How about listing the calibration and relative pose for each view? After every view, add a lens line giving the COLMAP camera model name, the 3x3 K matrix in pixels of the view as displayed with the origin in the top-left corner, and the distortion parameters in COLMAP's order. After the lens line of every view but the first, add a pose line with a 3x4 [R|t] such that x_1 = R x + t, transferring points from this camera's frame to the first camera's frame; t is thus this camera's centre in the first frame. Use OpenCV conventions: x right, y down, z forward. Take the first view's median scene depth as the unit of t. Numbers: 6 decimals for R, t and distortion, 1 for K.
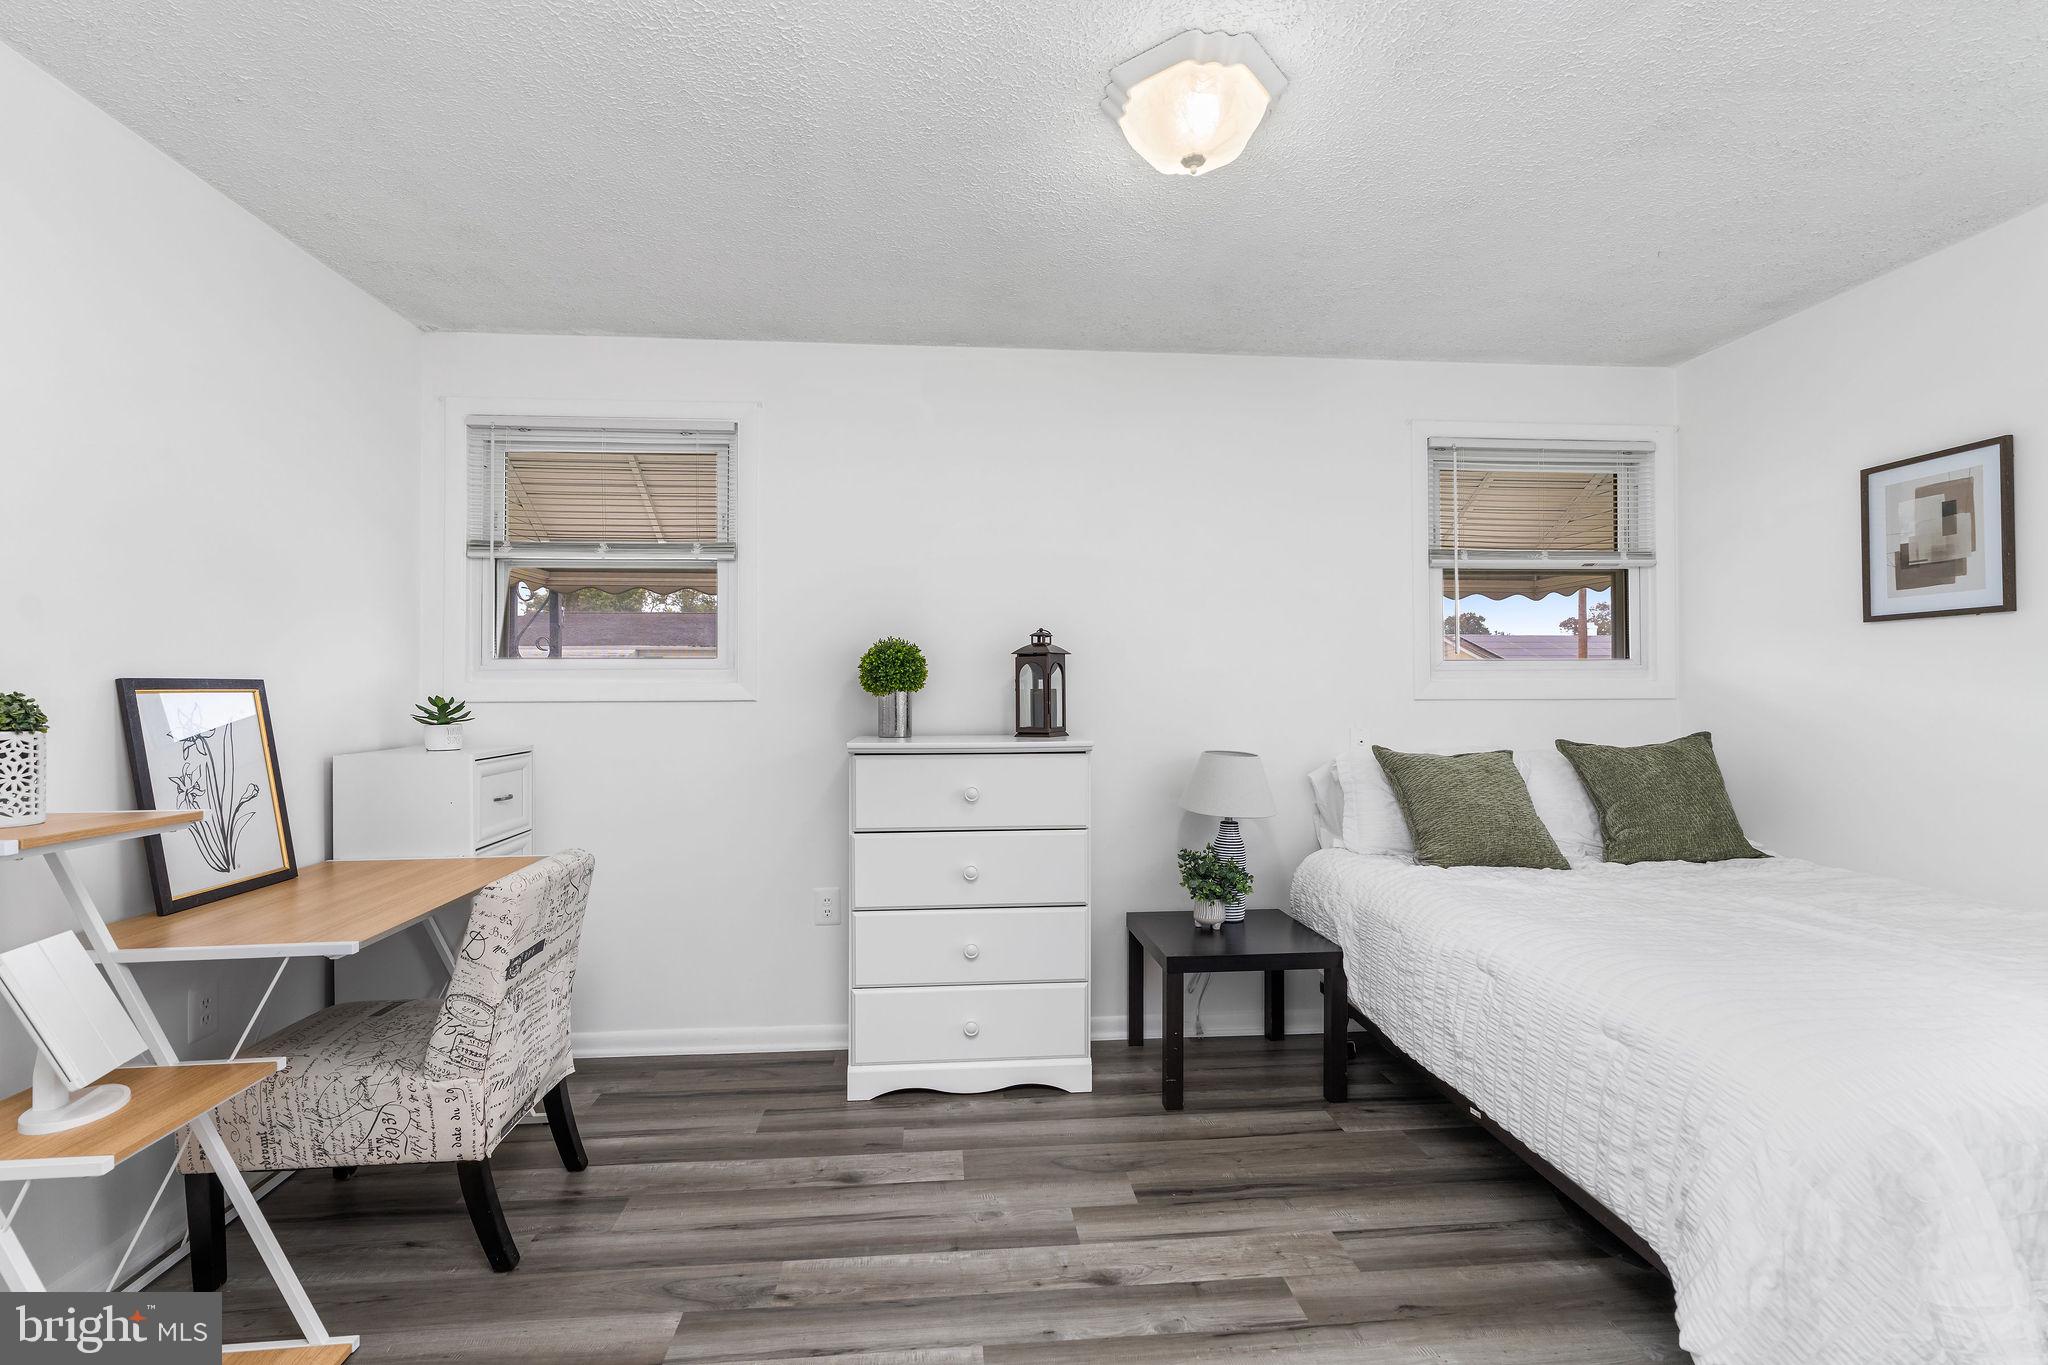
lens RADIAL K [[929.0, 0, 1014.0], [0, 929.0, 680.1], [0, 0, 1]] dist [-0.002203, 0.000290]
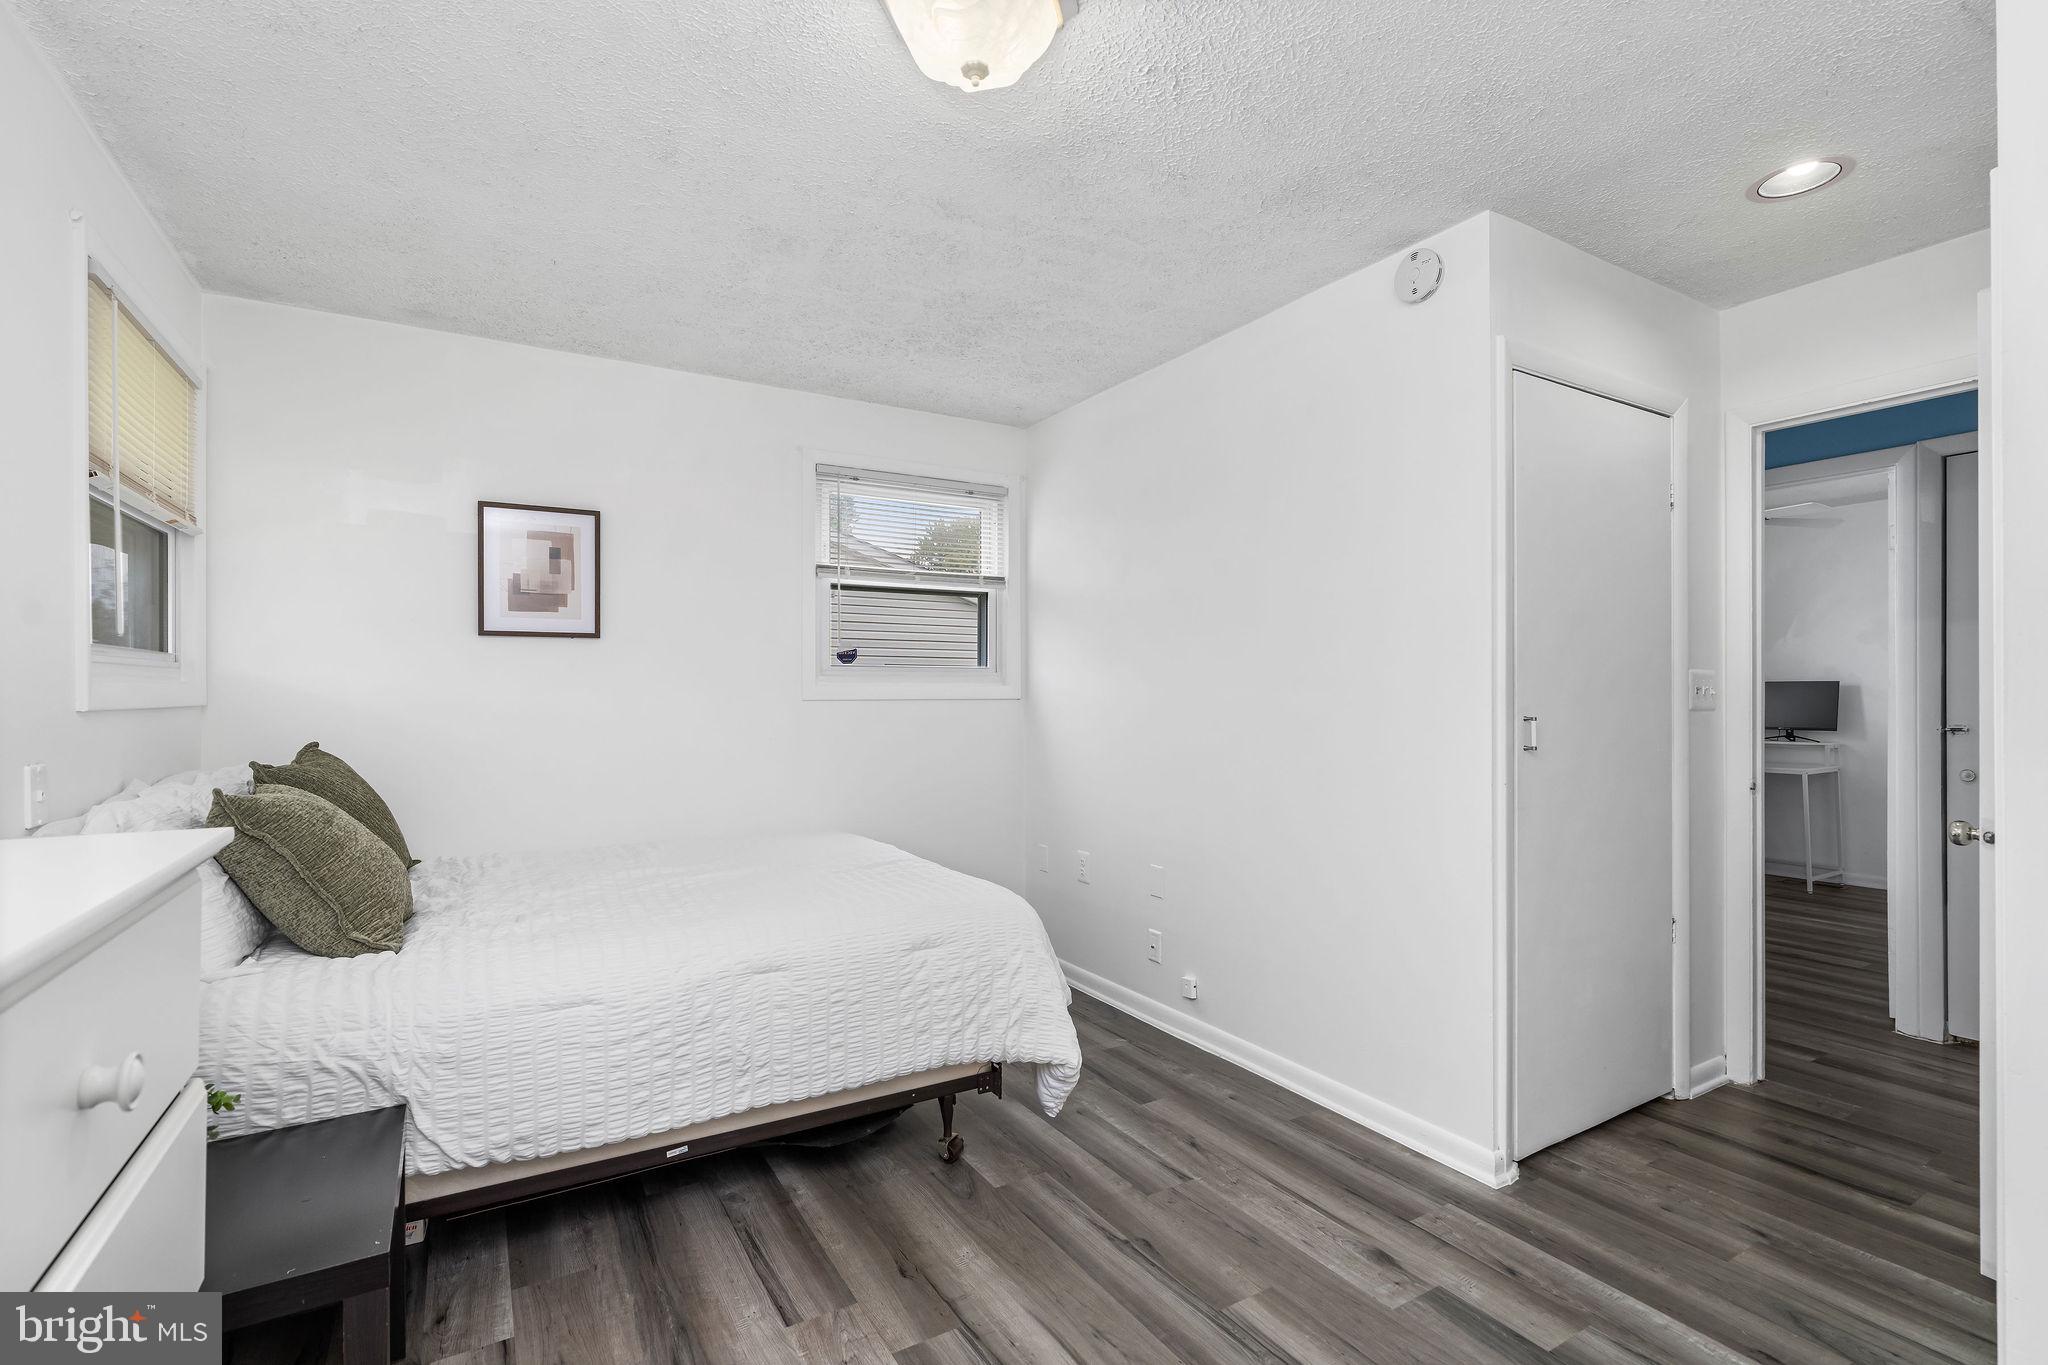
lens RADIAL K [[939.4, 0, 1023.9], [0, 939.4, 705.1], [0, 0, 1]] dist [-0.002239, -0.000162]
pose [[-0.440644, 0.001136, 0.897681, -0.439524], [0.005122, 0.999986, 0.001249, 0.025579], [-0.897667, 0.005148, -0.440644, 1.001627]]
